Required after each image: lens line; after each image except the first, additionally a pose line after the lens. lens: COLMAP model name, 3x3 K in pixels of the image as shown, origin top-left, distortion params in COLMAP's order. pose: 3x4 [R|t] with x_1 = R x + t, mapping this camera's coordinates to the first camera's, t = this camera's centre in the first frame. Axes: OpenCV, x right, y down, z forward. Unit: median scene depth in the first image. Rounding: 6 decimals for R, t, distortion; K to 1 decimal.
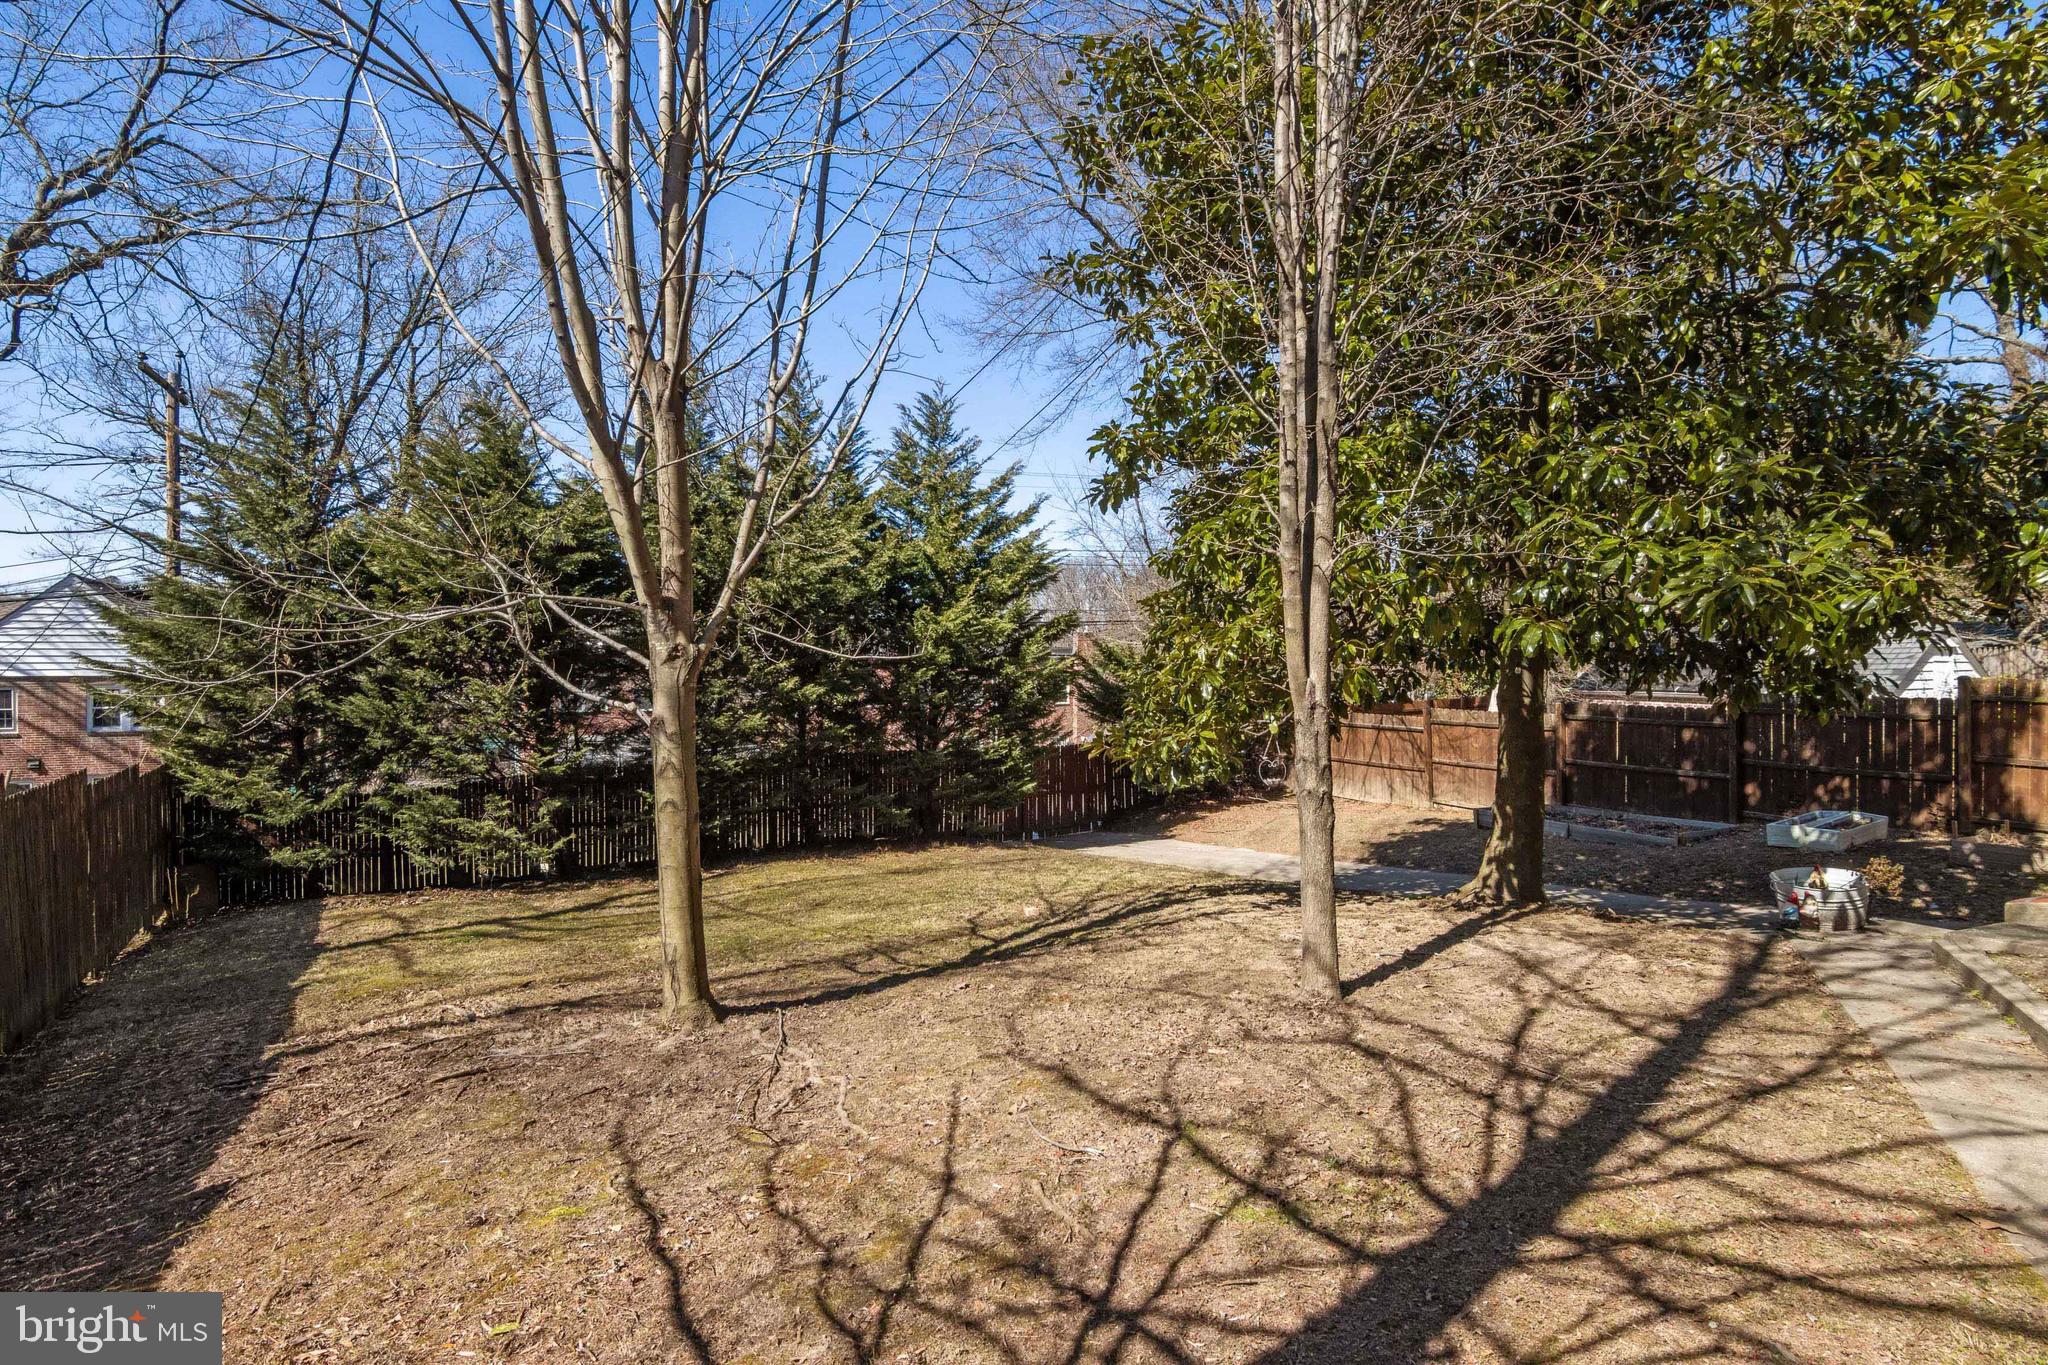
lens RADIAL K [[1062.8, 0, 1027.1], [0, 1062.8, 679.5], [0, 0, 1]] dist [-0.008974, -0.005411]
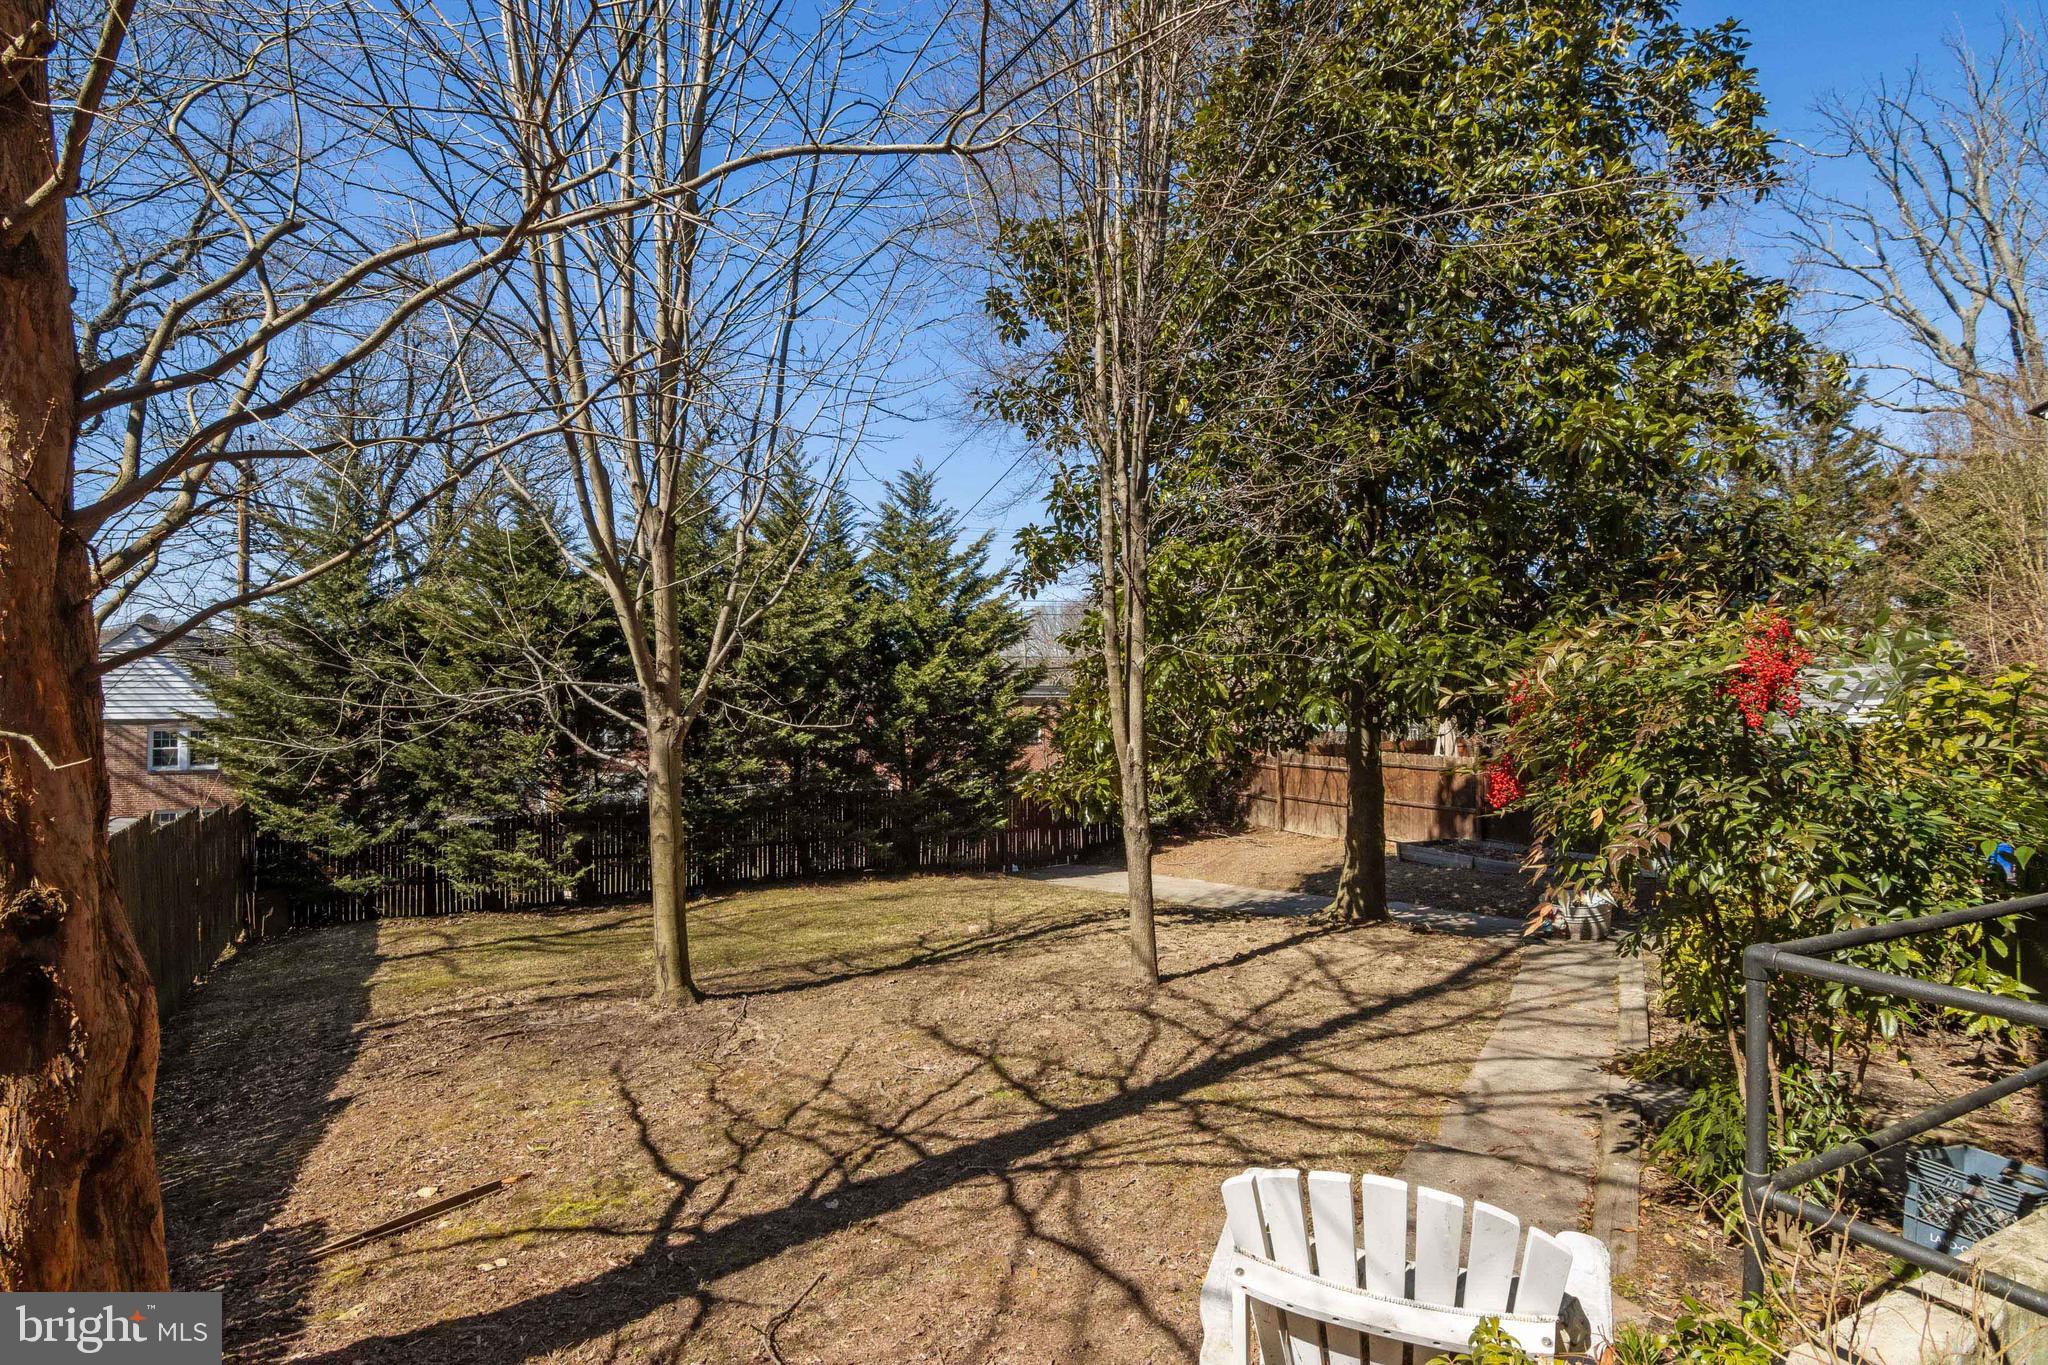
lens RADIAL K [[1062.8, 0, 1023.2], [0, 1062.8, 686.2], [0, 0, 1]] dist [-0.008974, -0.005411]
pose [[0.999743, -0.002363, -0.022542, 0.096655], [0.001767, 0.999649, -0.026430, -0.023651], [0.022596, 0.026383, 0.999396, -0.212408]]
